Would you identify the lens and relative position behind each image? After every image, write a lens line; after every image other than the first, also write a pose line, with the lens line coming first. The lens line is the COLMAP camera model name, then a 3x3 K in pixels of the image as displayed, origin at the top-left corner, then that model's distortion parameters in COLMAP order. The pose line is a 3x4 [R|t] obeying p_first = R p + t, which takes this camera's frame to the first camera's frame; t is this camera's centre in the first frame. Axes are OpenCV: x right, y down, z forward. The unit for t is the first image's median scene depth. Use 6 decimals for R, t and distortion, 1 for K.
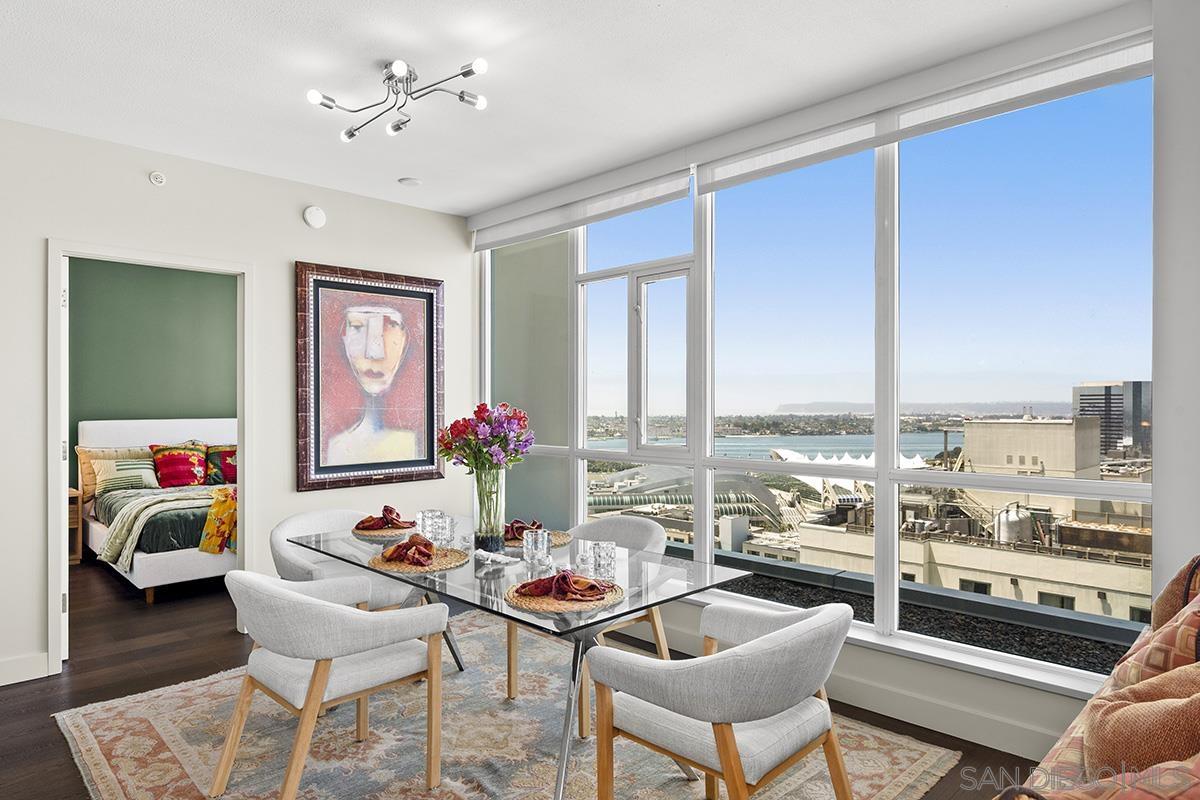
lens RADIAL K [[712.7, 0, 594.6], [0, 712.7, 406.7], [0, 0, 1]] dist [-0.013643, 0.005110]
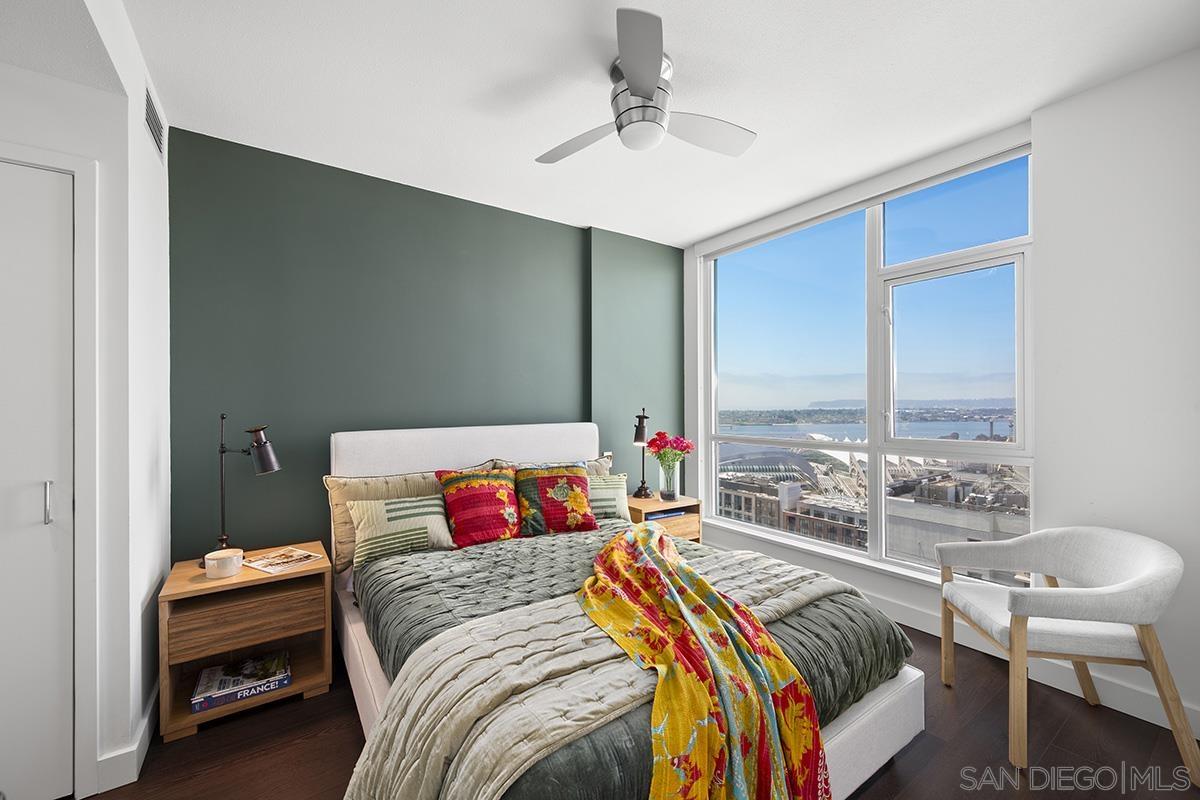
lens RADIAL K [[482.3, 0, 597.2], [0, 482.3, 402.7], [0, 0, 1]] dist [-0.000461, -0.001883]
pose [[0.986560, -0.005659, -0.163302, -0.399094], [0.005375, 0.999983, -0.002177, -0.003421], [0.163311, 0.001270, 0.986574, 0.578999]]
